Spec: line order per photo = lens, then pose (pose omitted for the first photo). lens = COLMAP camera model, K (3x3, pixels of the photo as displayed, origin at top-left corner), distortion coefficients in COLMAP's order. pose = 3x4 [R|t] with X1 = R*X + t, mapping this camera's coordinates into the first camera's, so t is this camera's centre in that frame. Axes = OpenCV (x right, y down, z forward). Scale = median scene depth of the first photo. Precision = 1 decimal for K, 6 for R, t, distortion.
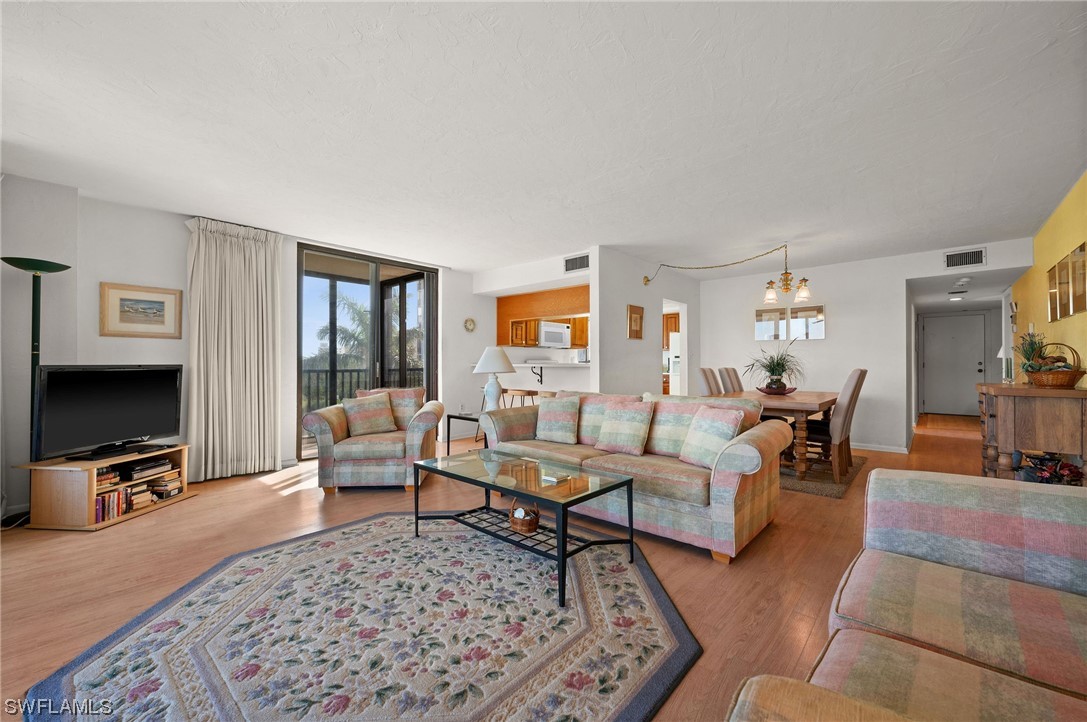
lens RADIAL K [[434.4, 0, 543.7], [0, 434.4, 364.9], [0, 0, 1]] dist [-0.000457, 0.000467]
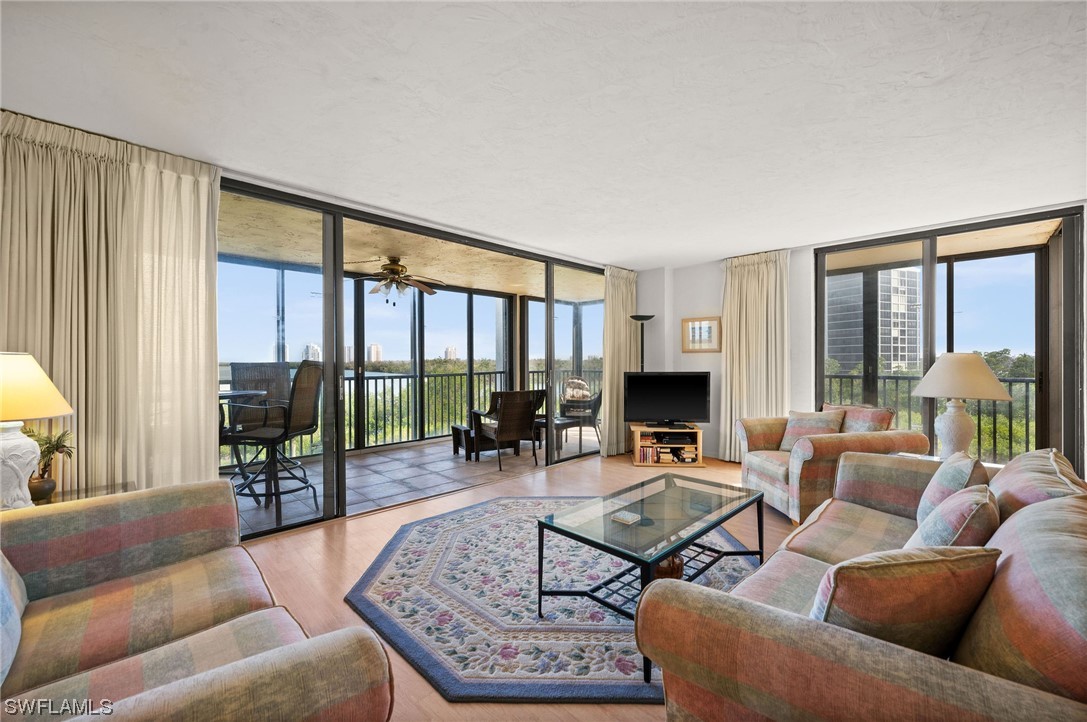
lens RADIAL K [[434.4, 0, 545.6], [0, 434.4, 360.9], [0, 0, 1]] dist [-0.000457, 0.000467]
pose [[-0.052576, 0.001555, -0.998616, 0.726365], [0.001193, 0.999998, 0.001494, -0.046667], [0.998616, -0.001113, -0.052577, 0.704391]]
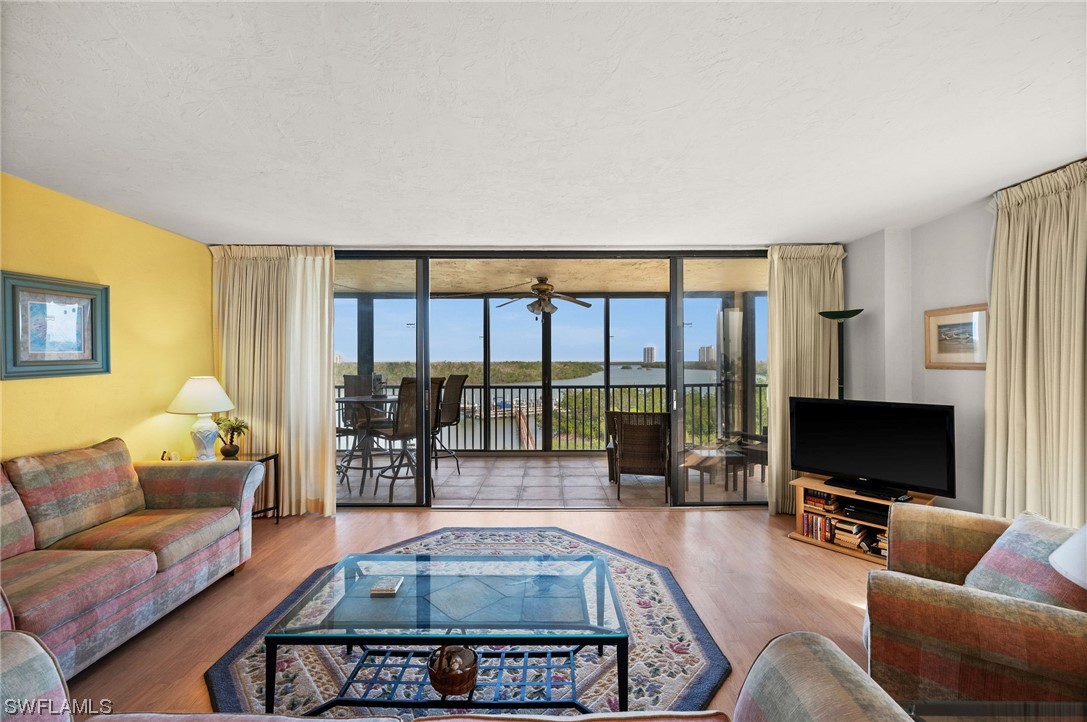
lens RADIAL K [[434.4, 0, 543.6], [0, 434.4, 359.6], [0, 0, 1]] dist [-0.000457, 0.000467]
pose [[-0.744719, -0.000255, -0.667378, 0.261377], [0.000775, 0.999999, -0.001247, -0.102938], [0.667378, -0.001445, -0.744718, 1.386449]]
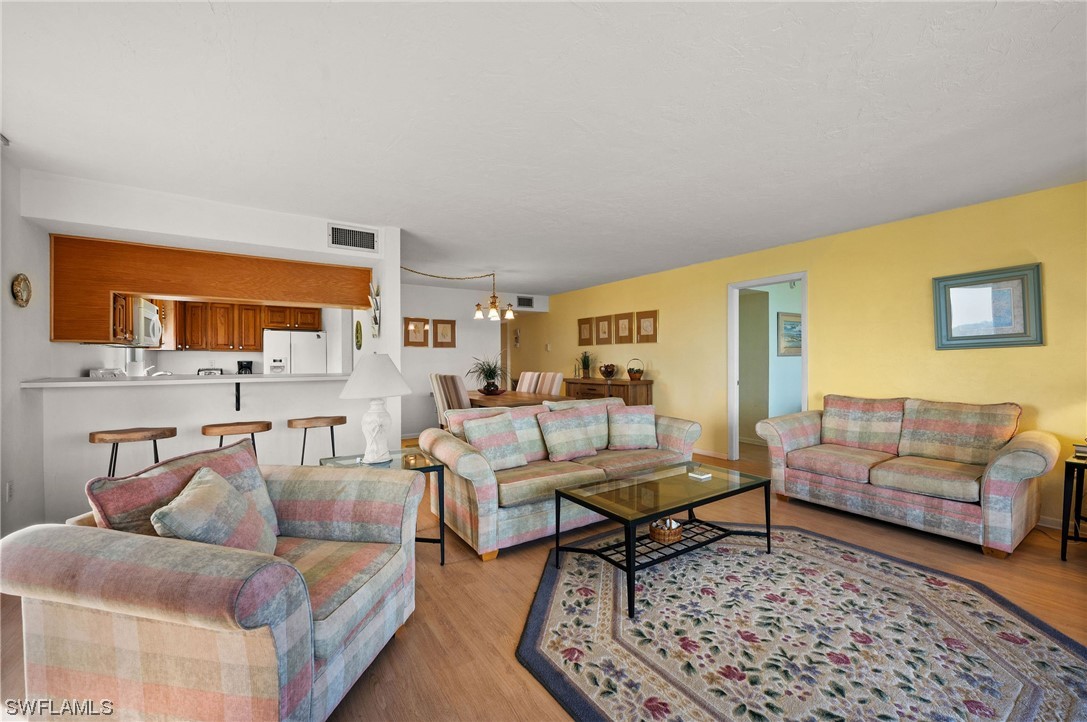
lens RADIAL K [[434.4, 0, 545.4], [0, 434.4, 363.5], [0, 0, 1]] dist [-0.000457, 0.000467]
pose [[0.241496, -0.008922, 0.970361, -0.973738], [0.006581, 0.999950, 0.007556, -0.044526], [-0.970379, 0.004561, 0.241543, 0.893510]]
